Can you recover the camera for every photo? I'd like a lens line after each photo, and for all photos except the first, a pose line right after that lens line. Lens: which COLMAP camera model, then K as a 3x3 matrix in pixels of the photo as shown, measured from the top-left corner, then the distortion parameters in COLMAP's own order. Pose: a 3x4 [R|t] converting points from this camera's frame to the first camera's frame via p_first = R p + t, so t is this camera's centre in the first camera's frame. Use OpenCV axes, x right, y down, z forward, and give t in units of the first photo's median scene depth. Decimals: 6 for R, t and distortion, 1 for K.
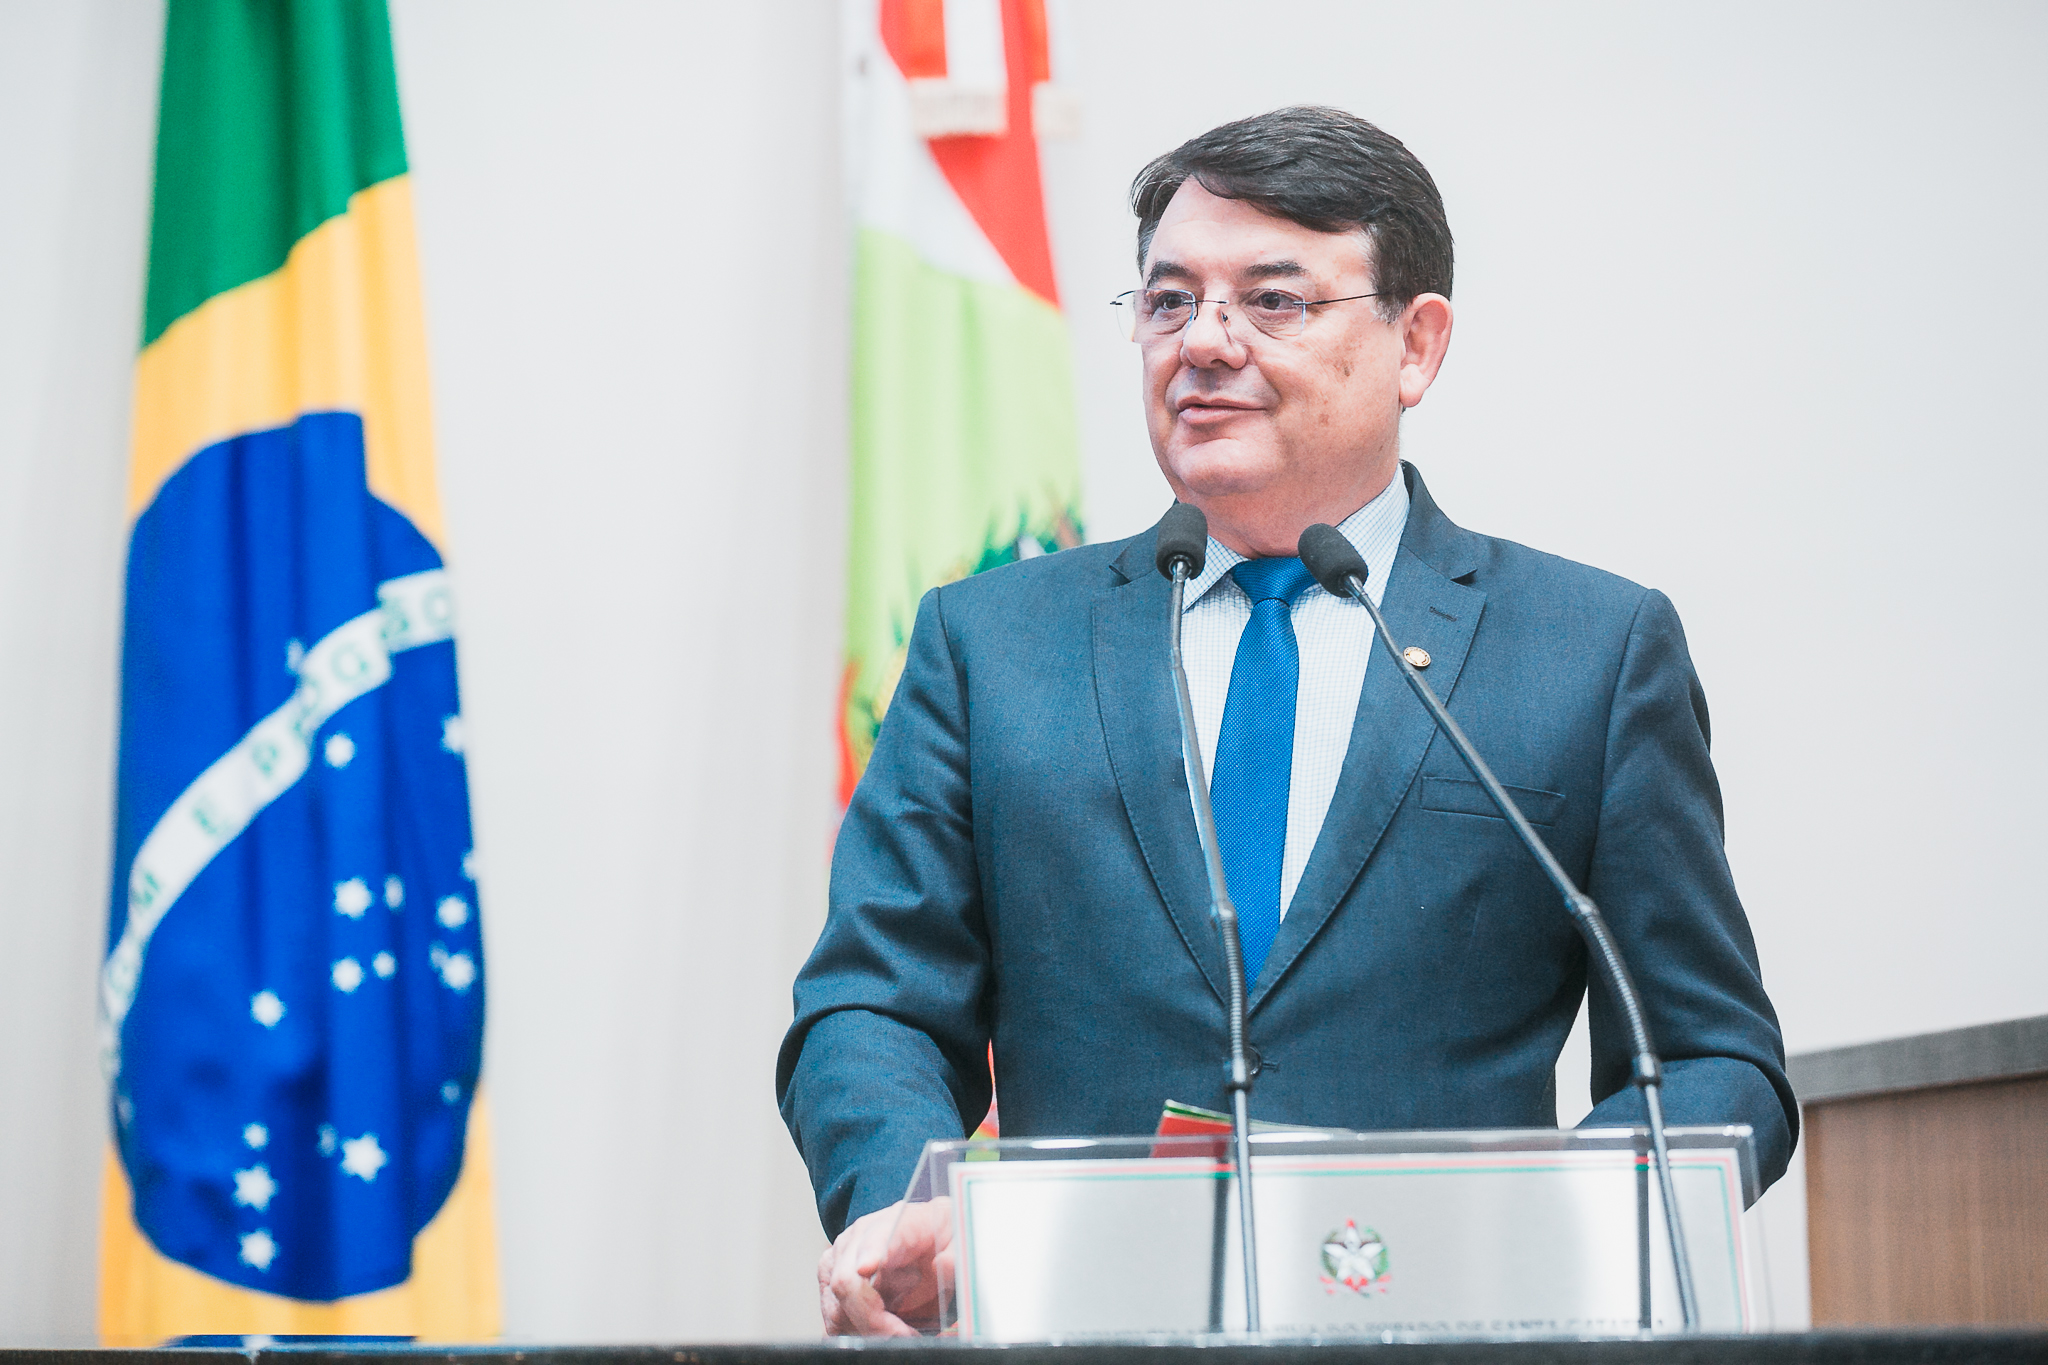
lens RADIAL K [[7848.8, 0, 1024.0], [0, 7848.8, 682.5], [0, 0, 1]] dist [0.043080, 0.813884]
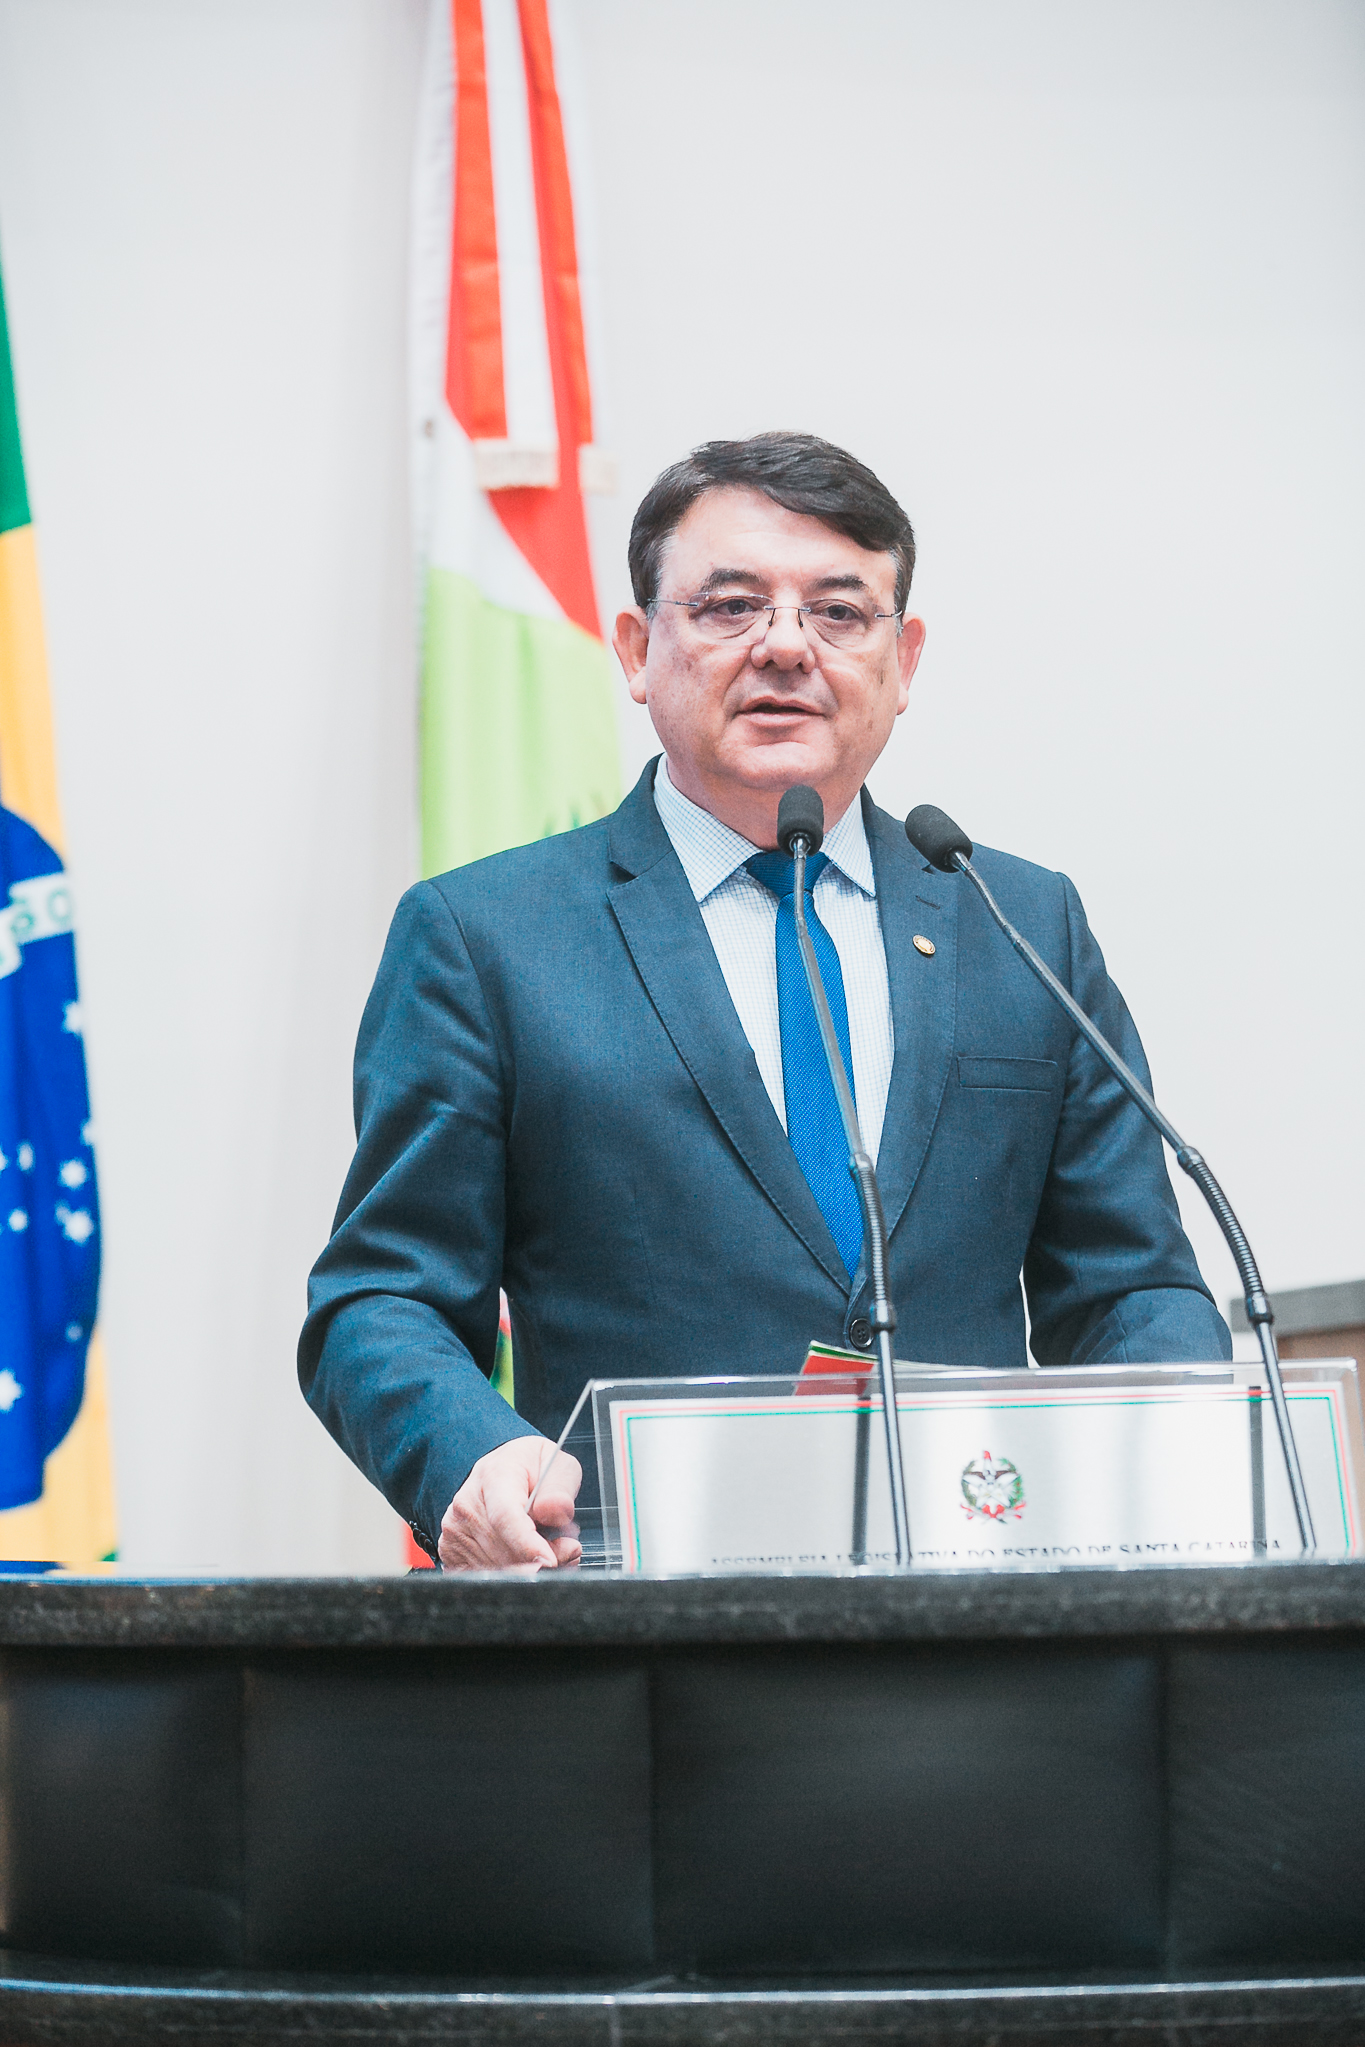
lens RADIAL K [[6287.5, 0, 682.5], [0, 6287.5, 1023.5], [0, 0, 1]] dist [-0.479610, 0.498341]
pose [[0.999279, -0.004669, 0.037674, -0.023137], [0.004515, 0.999981, 0.004169, 0.005044], [-0.037693, -0.003996, 0.999281, 0.114163]]
